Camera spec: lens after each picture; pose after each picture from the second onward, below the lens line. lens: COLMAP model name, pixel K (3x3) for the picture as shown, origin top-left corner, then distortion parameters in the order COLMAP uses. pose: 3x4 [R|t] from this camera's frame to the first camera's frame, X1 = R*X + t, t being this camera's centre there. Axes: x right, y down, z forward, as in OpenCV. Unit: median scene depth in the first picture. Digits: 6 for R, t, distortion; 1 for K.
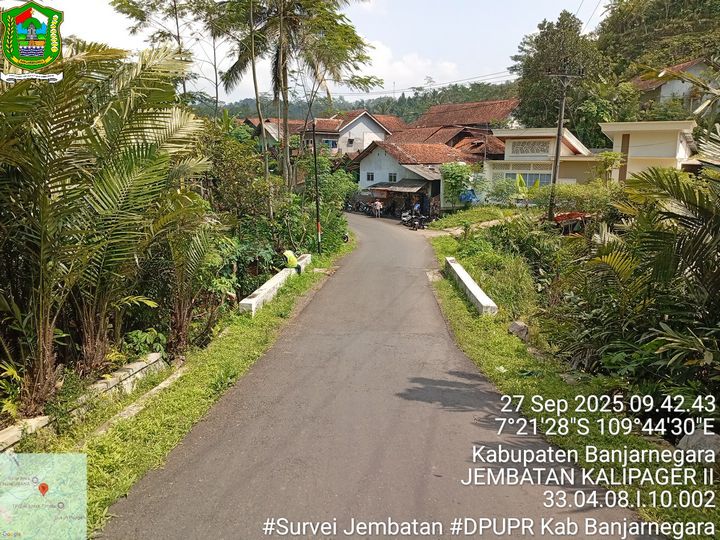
lens RADIAL K [[546.1, 0, 356.1], [0, 546.1, 273.8], [0, 0, 1]] dist [0.104817, -0.209047]
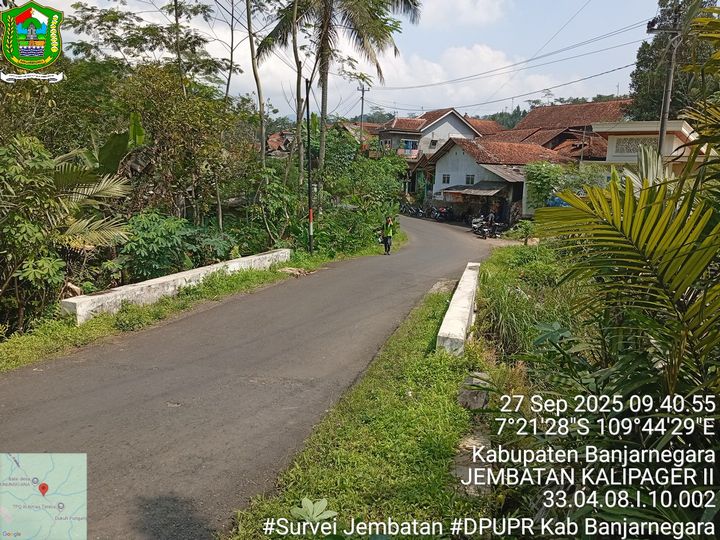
lens RADIAL K [[548.5, 0, 359.6], [0, 548.5, 275.8], [0, 0, 1]] dist [0.086055, -0.197409]
pose [[0.980891, 0.058541, -0.185540, 0.070898], [-0.063325, 0.997793, -0.019958, 0.004398], [0.183962, 0.031326, 0.982434, 0.126203]]
